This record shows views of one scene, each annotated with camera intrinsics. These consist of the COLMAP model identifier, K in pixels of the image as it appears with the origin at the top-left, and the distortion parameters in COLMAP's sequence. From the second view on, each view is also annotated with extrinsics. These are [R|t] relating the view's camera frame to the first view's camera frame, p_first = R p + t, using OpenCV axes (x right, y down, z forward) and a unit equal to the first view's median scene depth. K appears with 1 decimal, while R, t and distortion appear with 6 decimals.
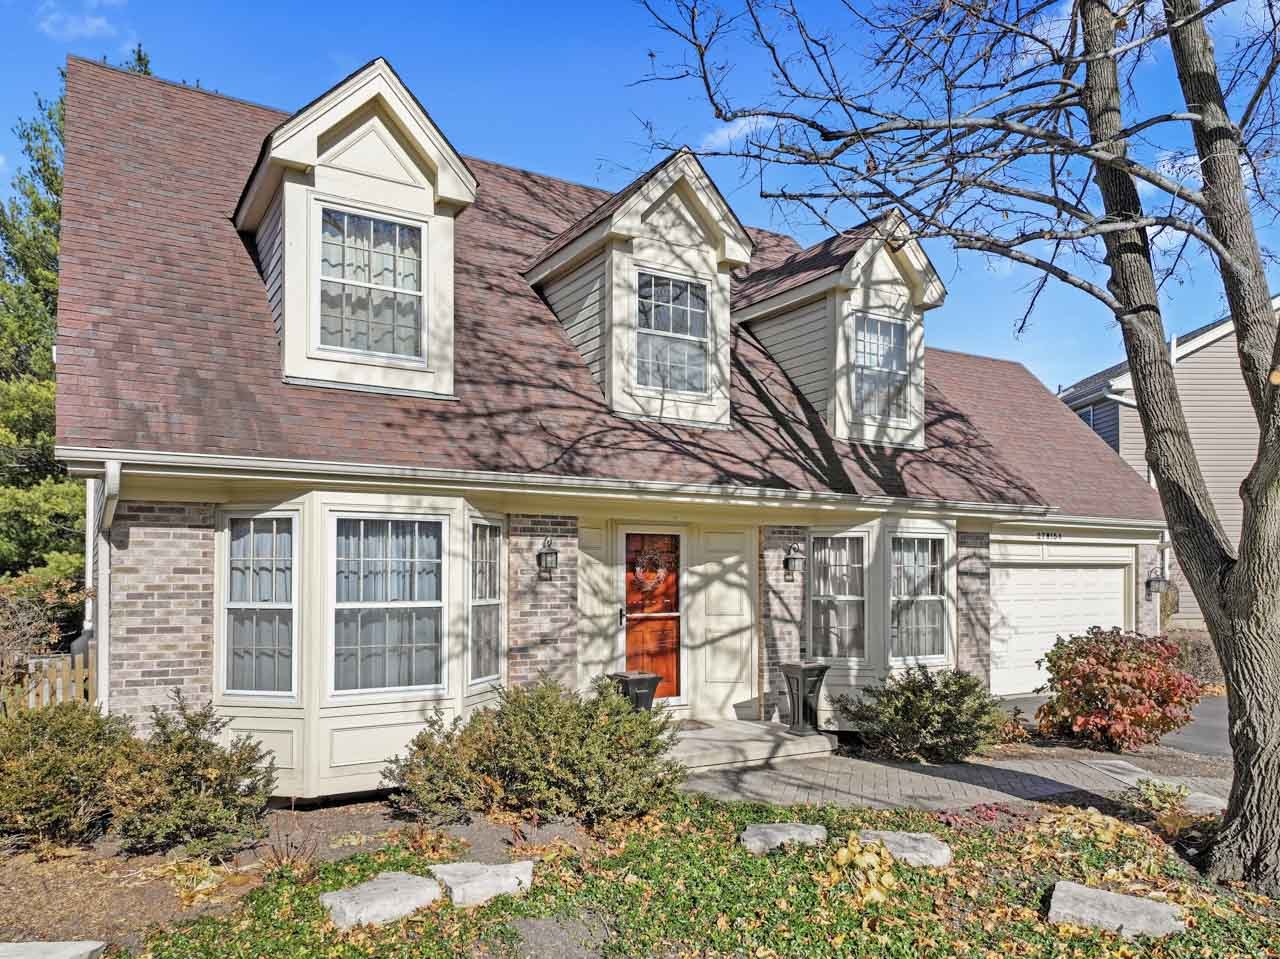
lens RADIAL K [[938.0, 0, 641.4], [0, 938.0, 568.1], [0, 0, 1]] dist [0.000329, 0.001714]
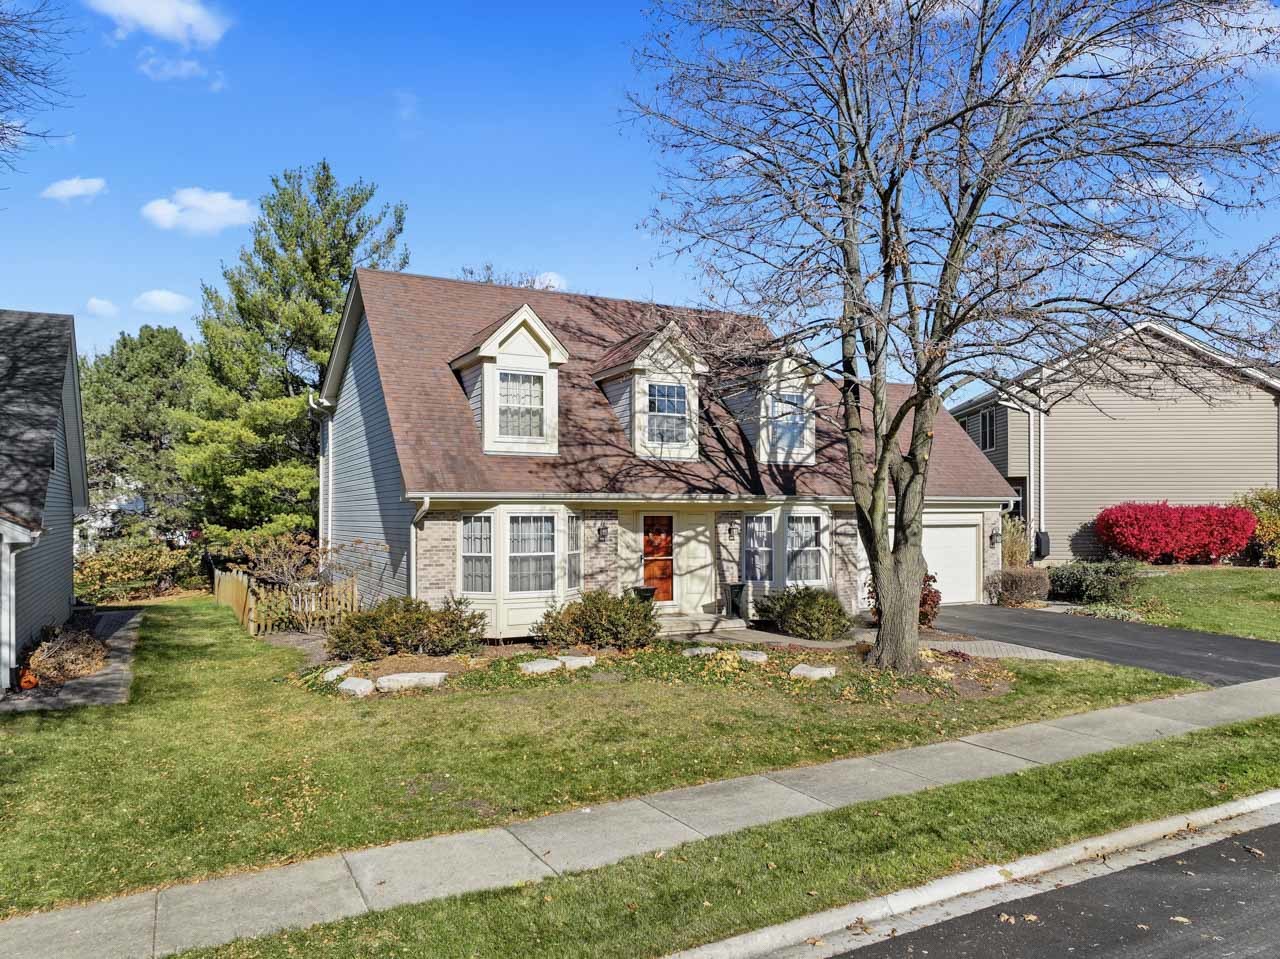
lens RADIAL K [[909.4, 0, 635.1], [0, 909.4, 509.6], [0, 0, 1]] dist [0.001582, 0.001705]
pose [[0.997109, -0.002797, -0.075928, 0.109800], [0.002994, 0.999992, 0.002485, -0.055789], [0.075920, -0.002706, 0.997110, -0.889326]]
